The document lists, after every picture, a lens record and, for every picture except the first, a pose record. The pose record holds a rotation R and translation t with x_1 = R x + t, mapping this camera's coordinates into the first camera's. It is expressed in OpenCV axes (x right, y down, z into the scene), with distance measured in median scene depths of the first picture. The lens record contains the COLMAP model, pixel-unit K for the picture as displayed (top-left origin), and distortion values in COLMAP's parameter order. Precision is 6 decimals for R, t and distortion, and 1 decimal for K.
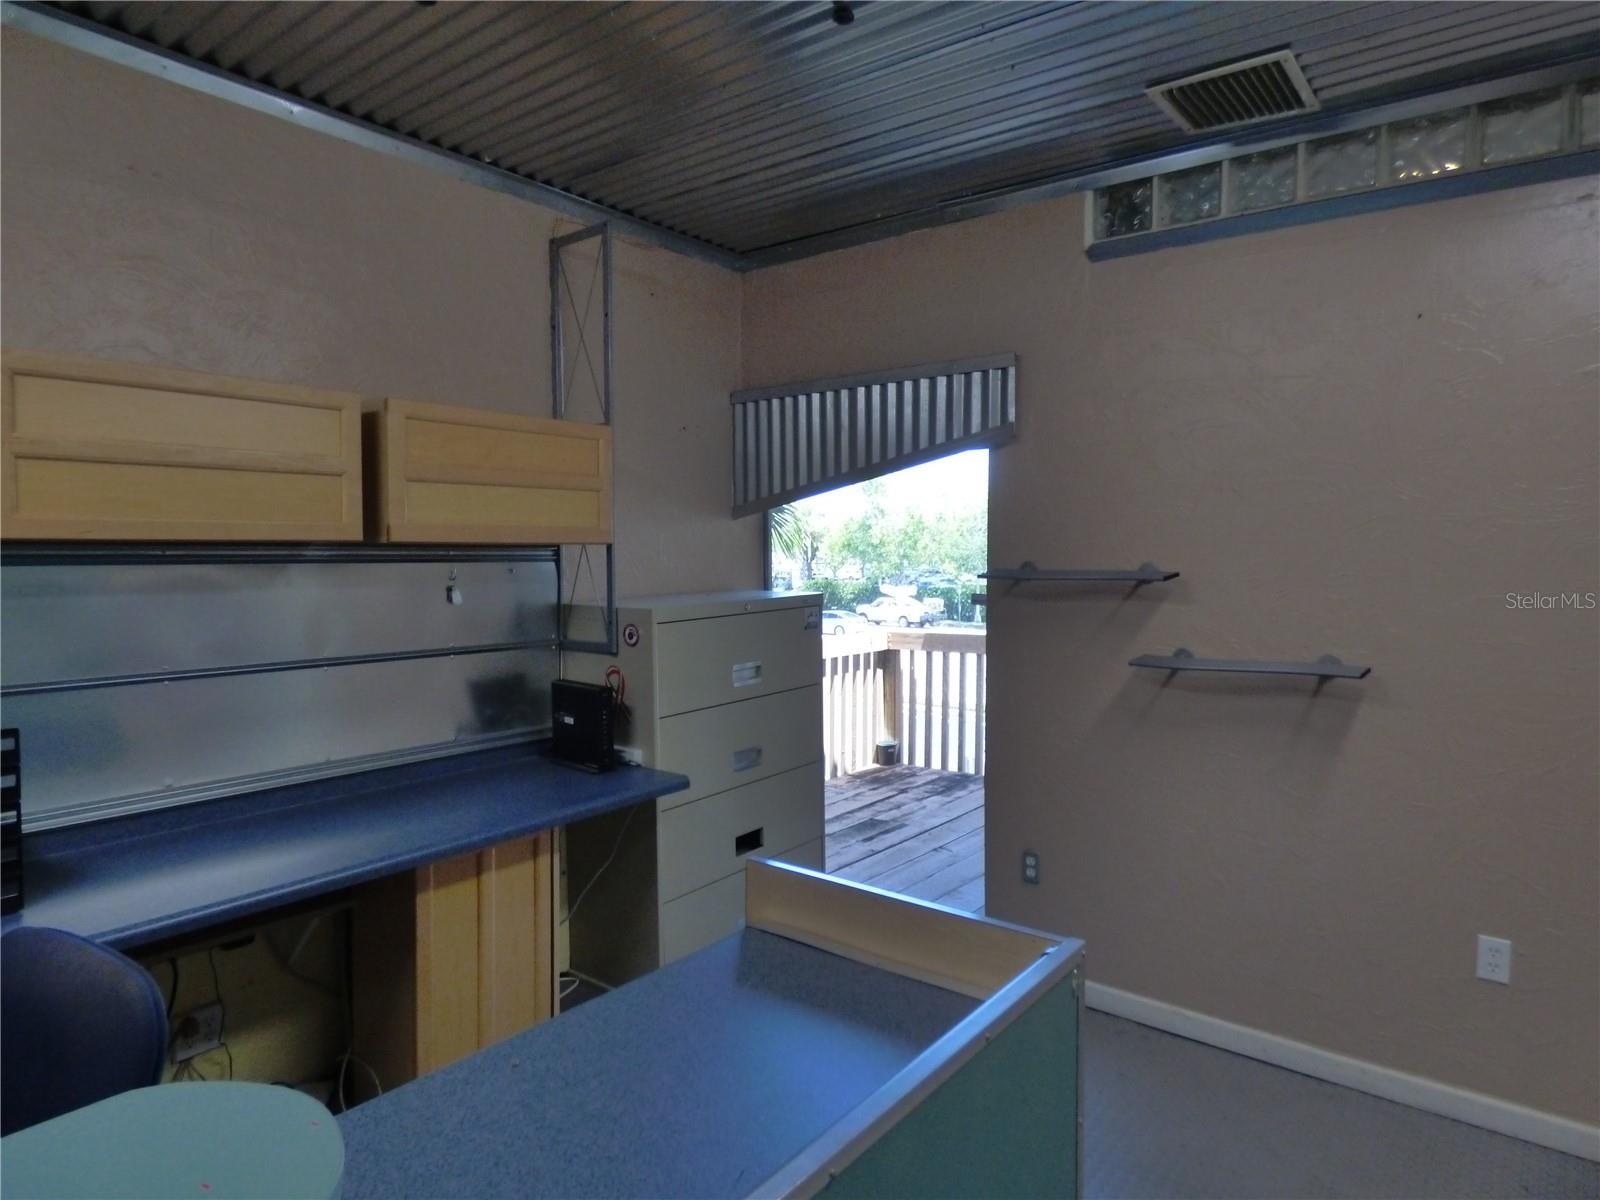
lens RADIAL K [[971.7, 0, 802.5], [0, 971.7, 600.5], [0, 0, 1]] dist [0.003333, -0.000653]
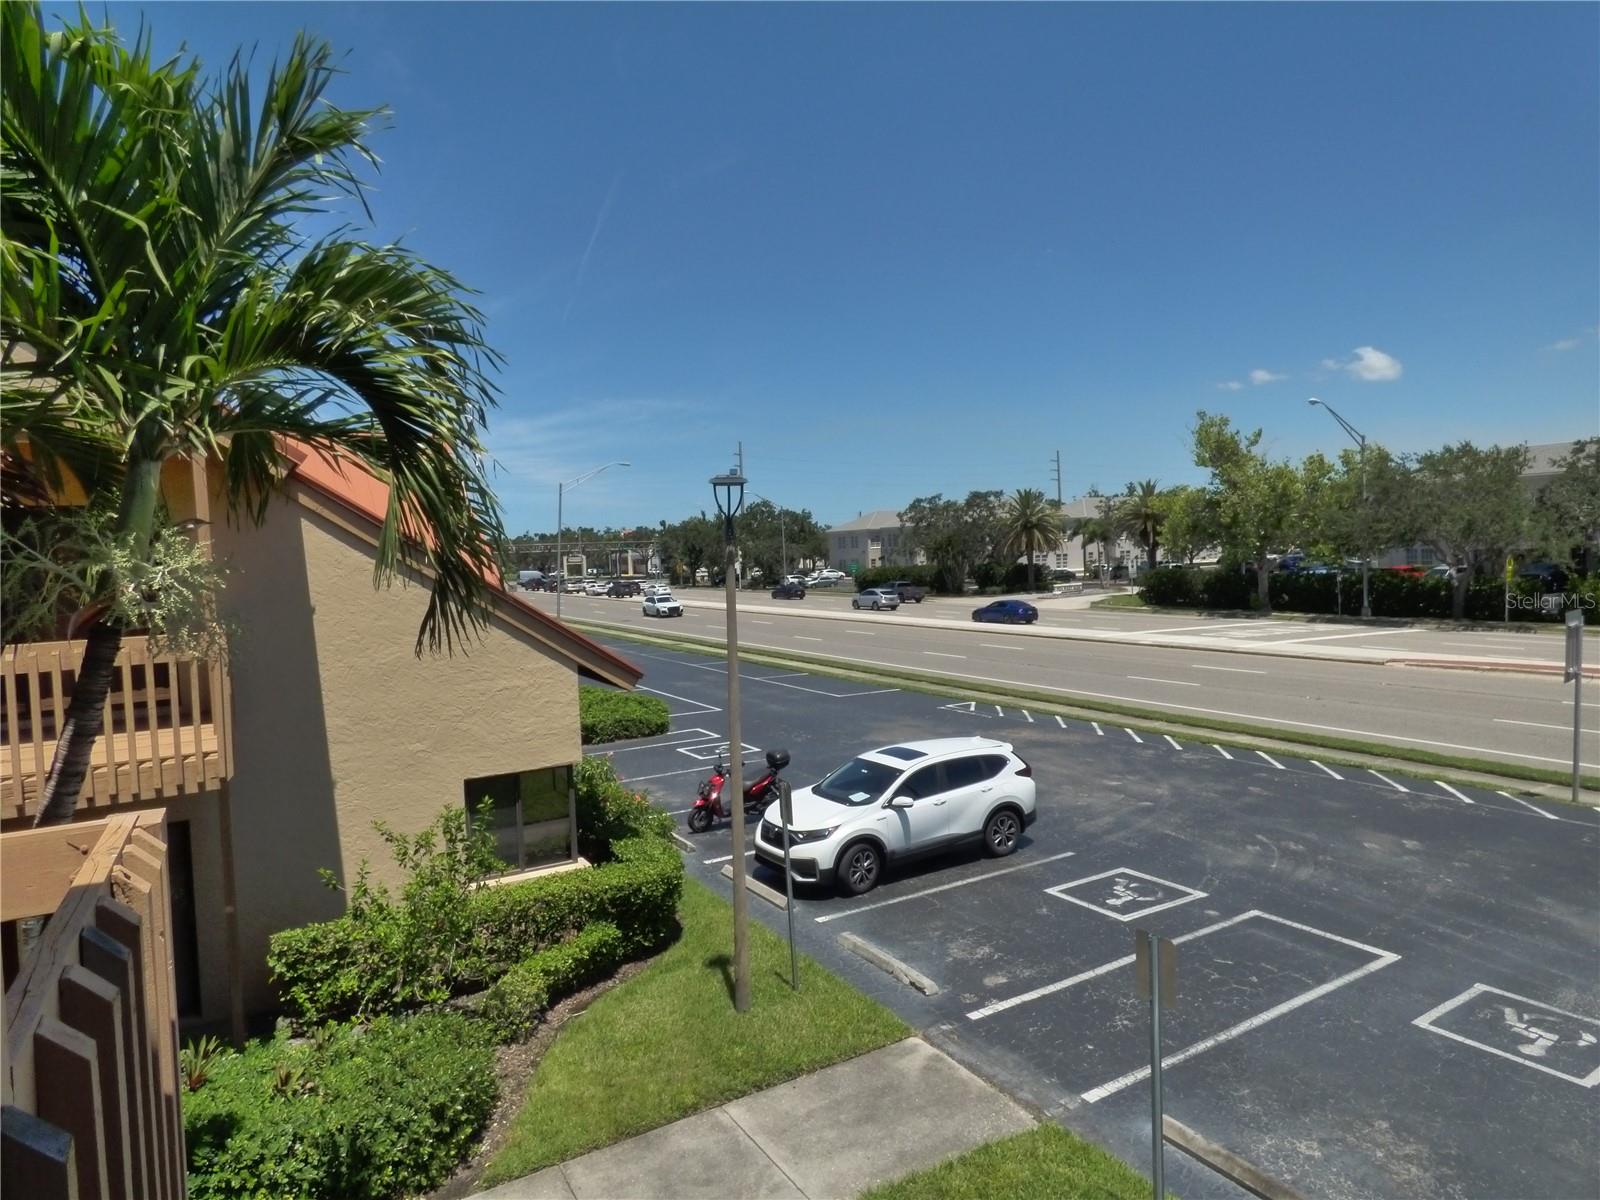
lens RADIAL K [[971.7, 0, 791.4], [0, 971.7, 591.4], [0, 0, 1]] dist [0.003333, -0.000653]
pose [[0.930749, -0.019240, -0.365152, 0.764047], [0.018457, 0.999814, -0.005635, -0.049374], [0.365193, -0.001495, 0.930931, 1.950849]]
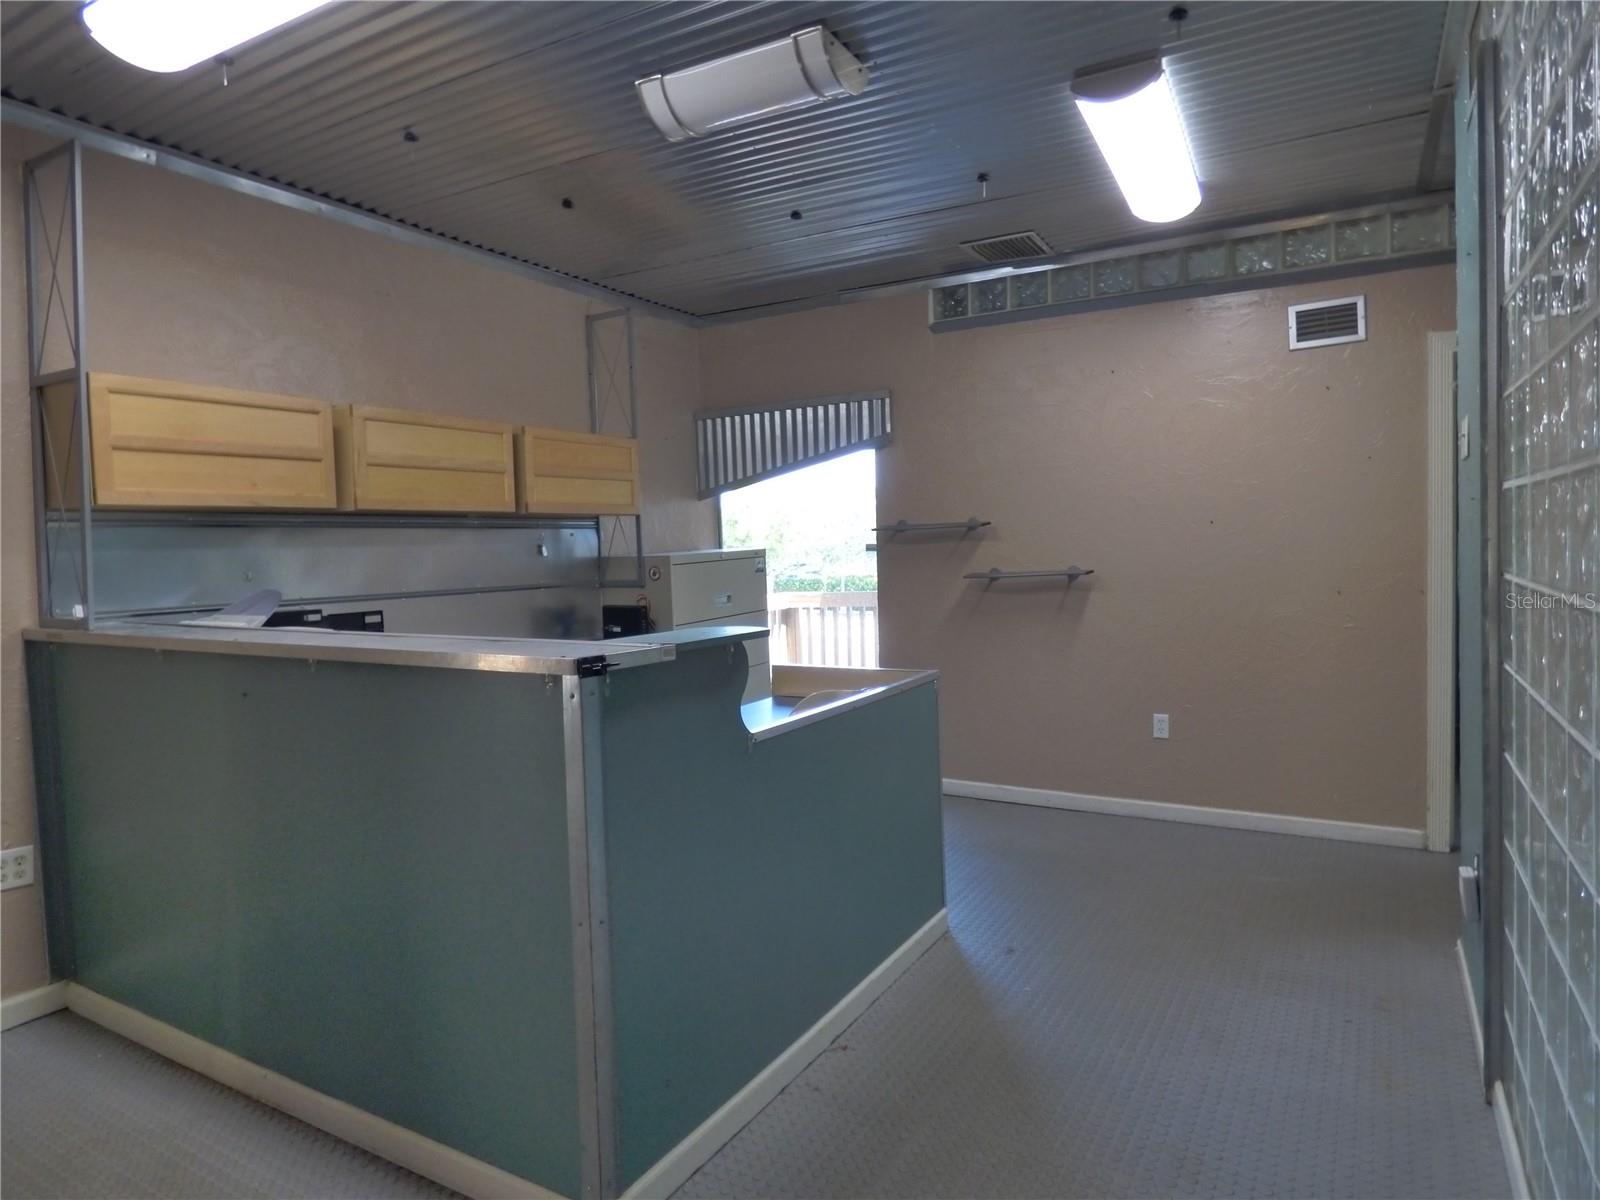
lens RADIAL K [[971.7, 0, 800.8], [0, 971.7, 594.2], [0, 0, 1]] dist [0.003333, -0.000653]
pose [[0.990134, -0.036802, 0.135203, -0.148645], [0.037060, 0.999313, 0.000611, 0.072843], [-0.135133, 0.004406, 0.990818, -0.543442]]
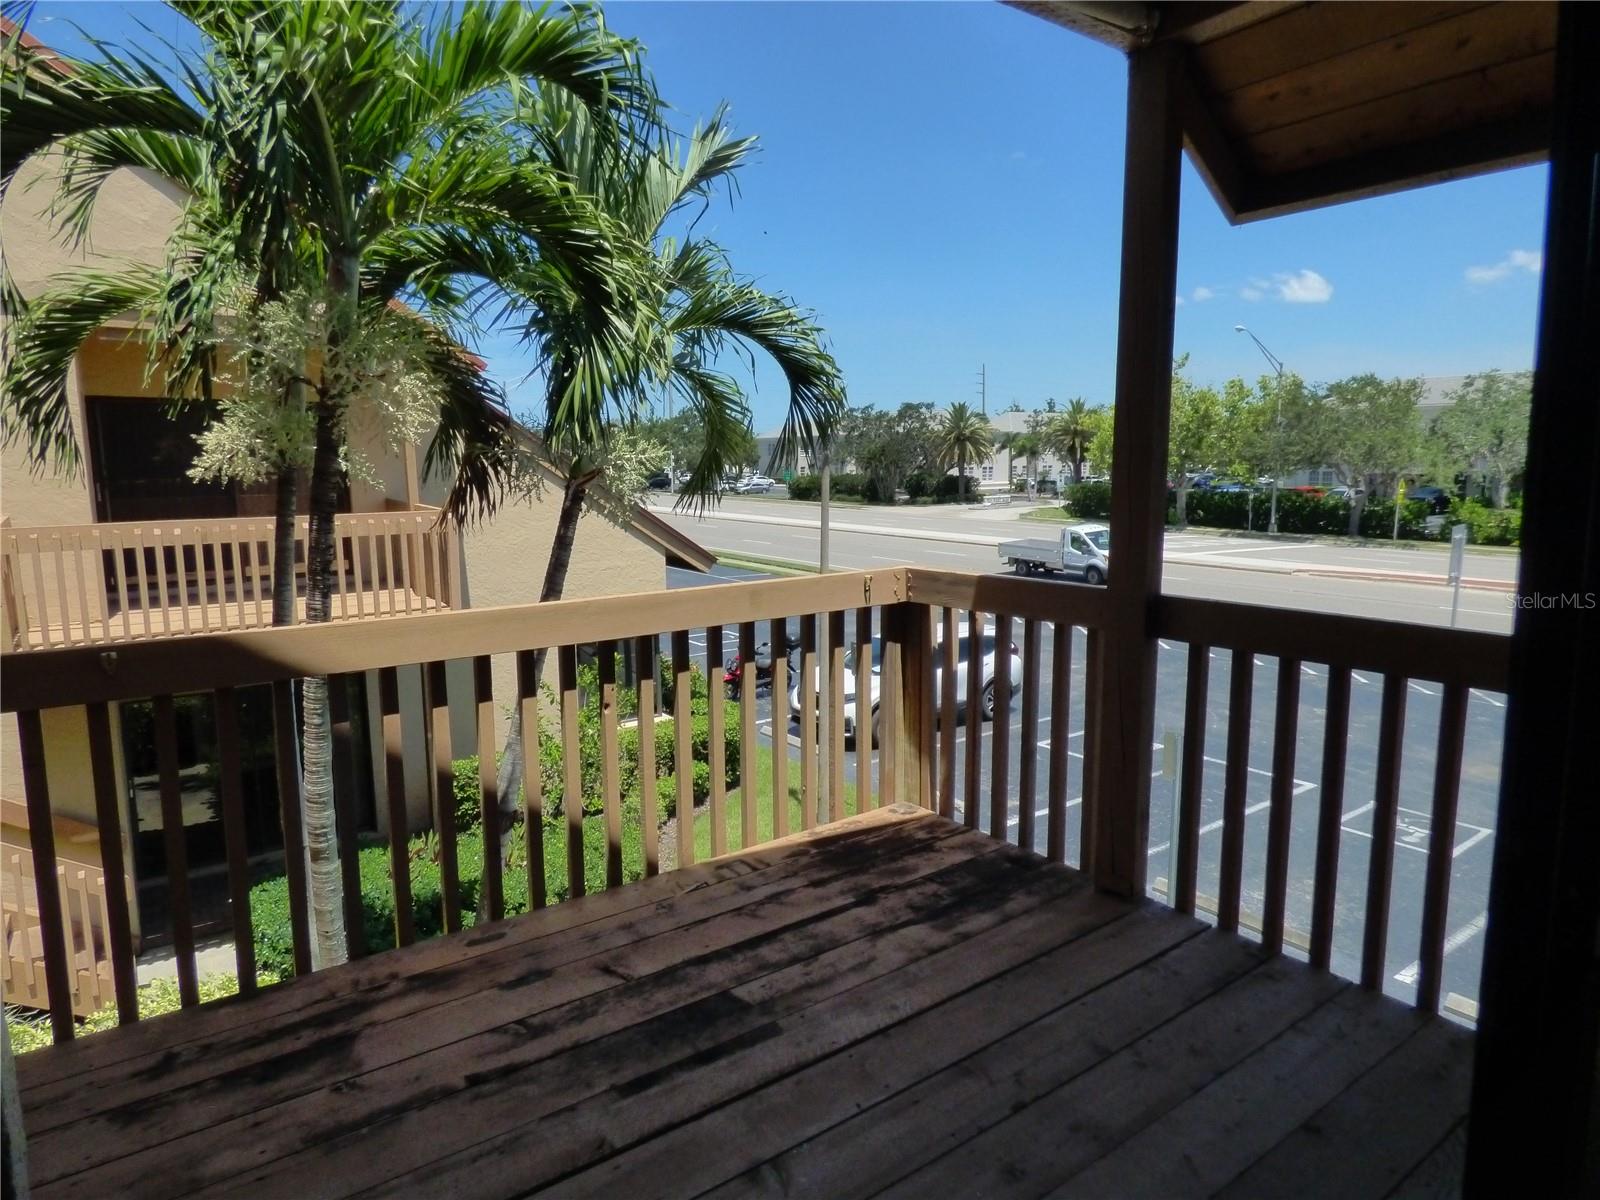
lens RADIAL K [[971.7, 0, 794.8], [0, 971.7, 597.5], [0, 0, 1]] dist [0.003333, -0.000653]
pose [[0.959180, 0.032745, -0.280893, 0.398659], [-0.005830, 0.995352, 0.096125, -0.012478], [0.282735, -0.090564, 0.954913, 1.029148]]
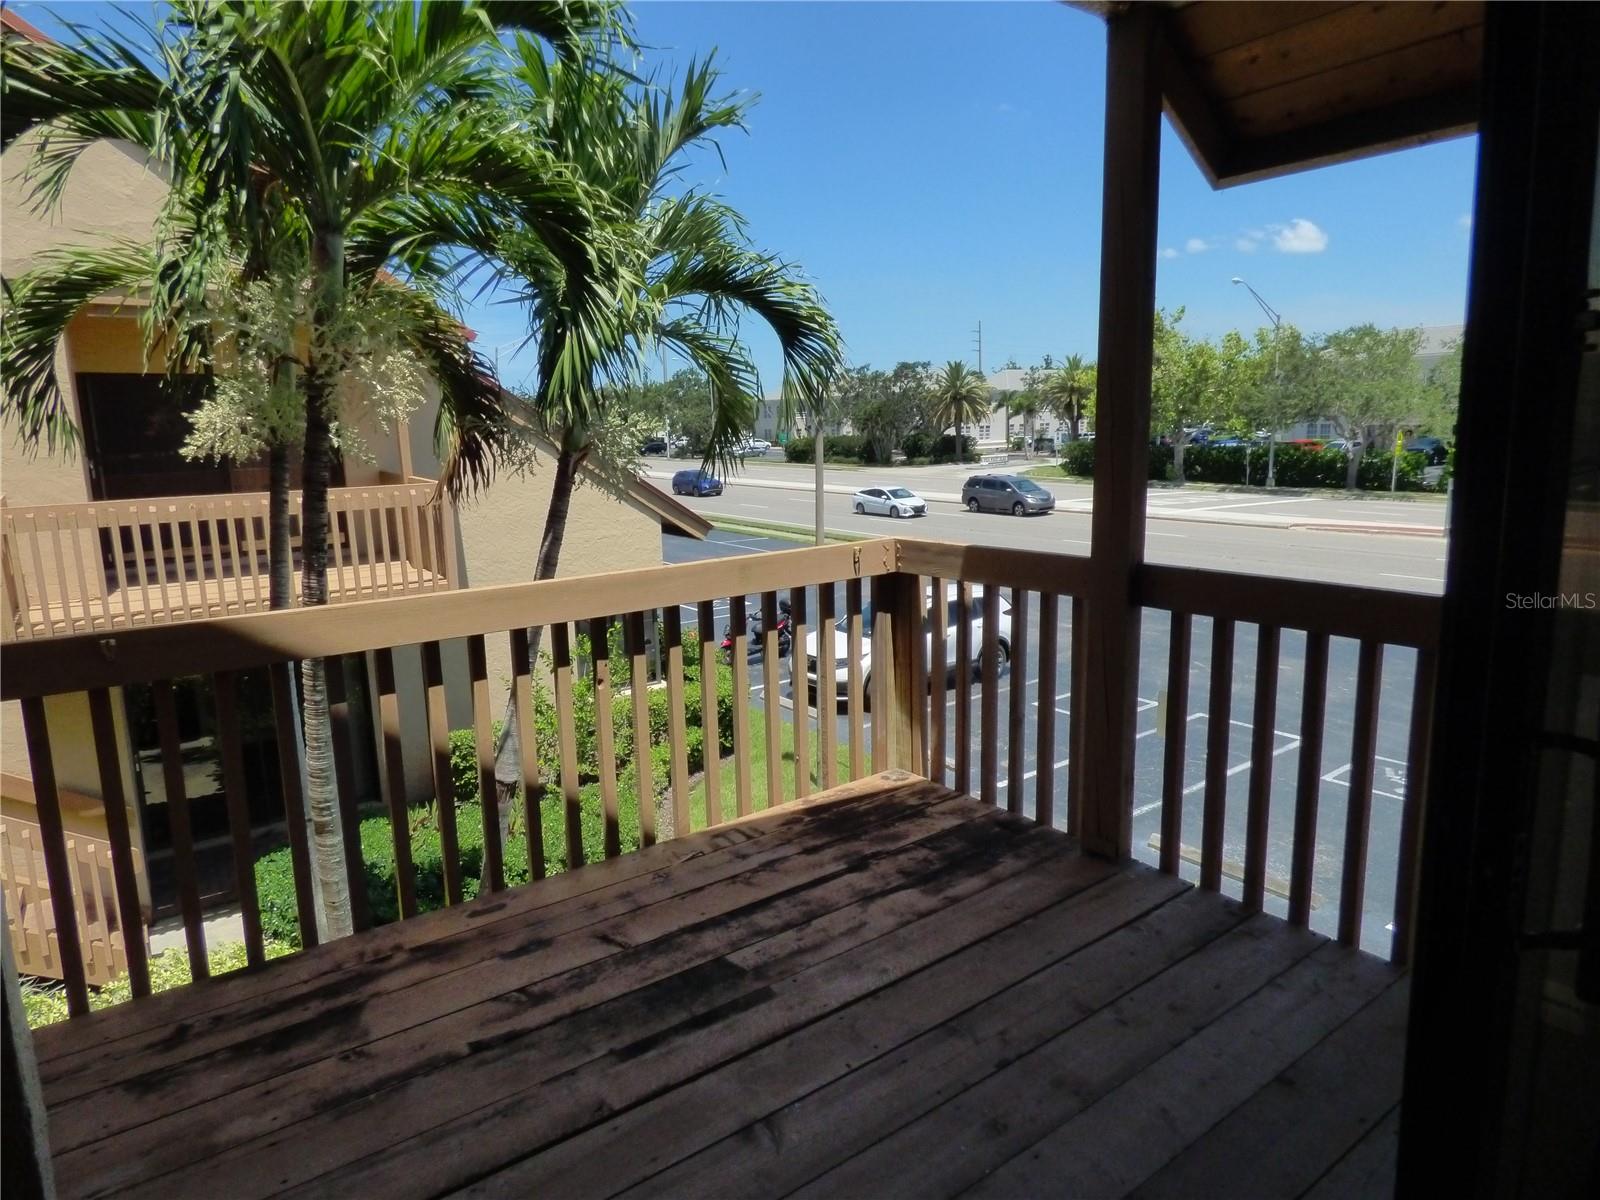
lens RADIAL K [[971.7, 0, 793.8], [0, 971.7, 590.2], [0, 0, 1]] dist [0.003333, -0.000653]
pose [[0.959730, 0.024200, -0.279881, 0.412080], [0.012033, 0.991827, 0.127021, -0.024170], [0.280667, -0.125274, 0.951595, 1.021906]]
